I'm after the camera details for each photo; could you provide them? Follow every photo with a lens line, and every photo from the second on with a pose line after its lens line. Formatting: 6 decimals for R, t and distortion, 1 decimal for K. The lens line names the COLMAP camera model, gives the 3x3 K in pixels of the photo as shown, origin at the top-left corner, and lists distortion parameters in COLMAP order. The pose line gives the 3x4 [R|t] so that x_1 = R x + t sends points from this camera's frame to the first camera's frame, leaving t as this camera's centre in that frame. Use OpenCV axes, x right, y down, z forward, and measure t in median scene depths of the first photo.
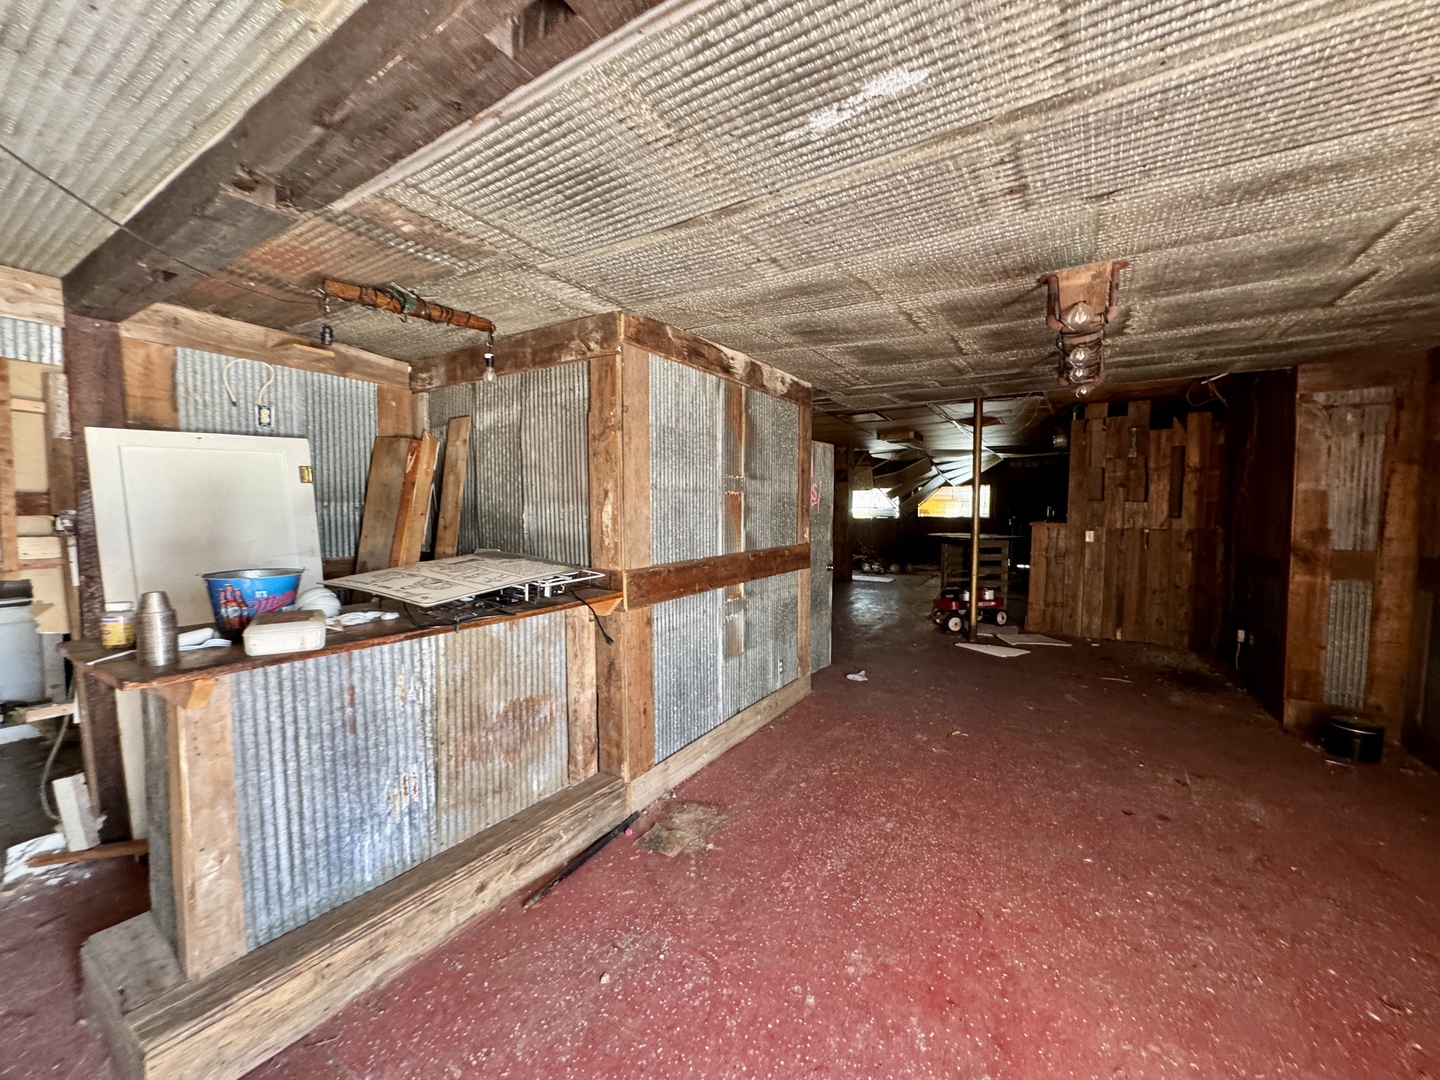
lens RADIAL K [[566.4, 0, 720.6], [0, 566.4, 544.0], [0, 0, 1]] dist [-0.000646, 0.000230]
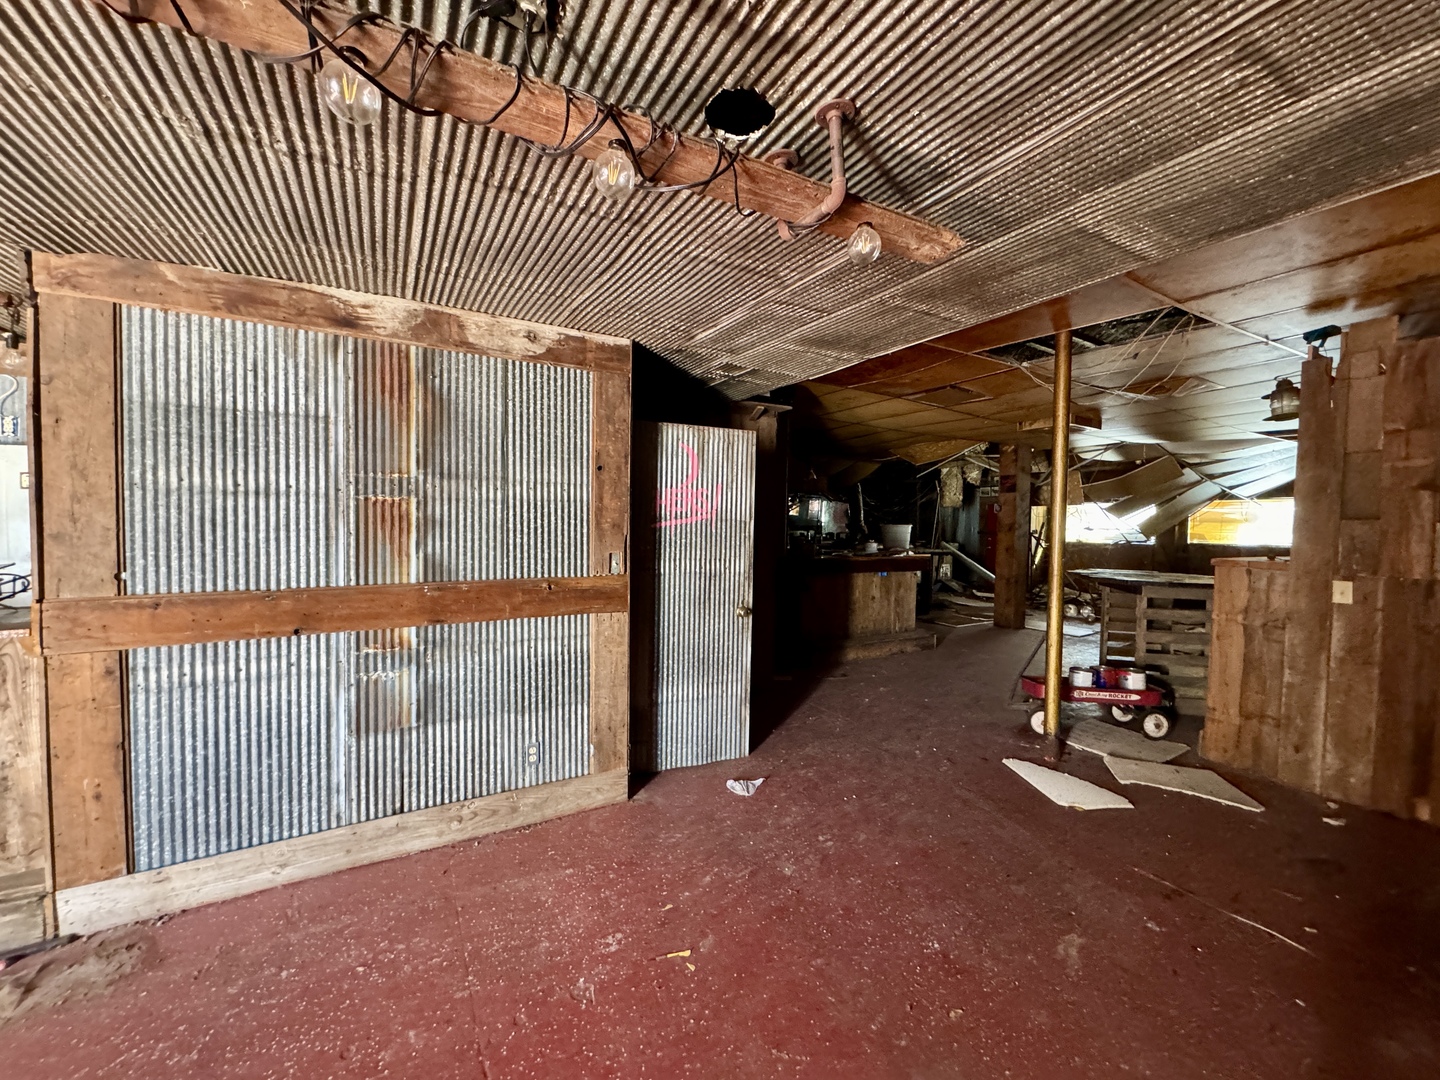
lens RADIAL K [[566.4, 0, 720.3], [0, 566.4, 538.6], [0, 0, 1]] dist [-0.000646, 0.000230]
pose [[0.888076, 0.028088, -0.458837, 0.648222], [-0.045801, 0.998571, -0.027519, -0.035328], [0.457409, 0.045454, 0.888094, 0.515534]]
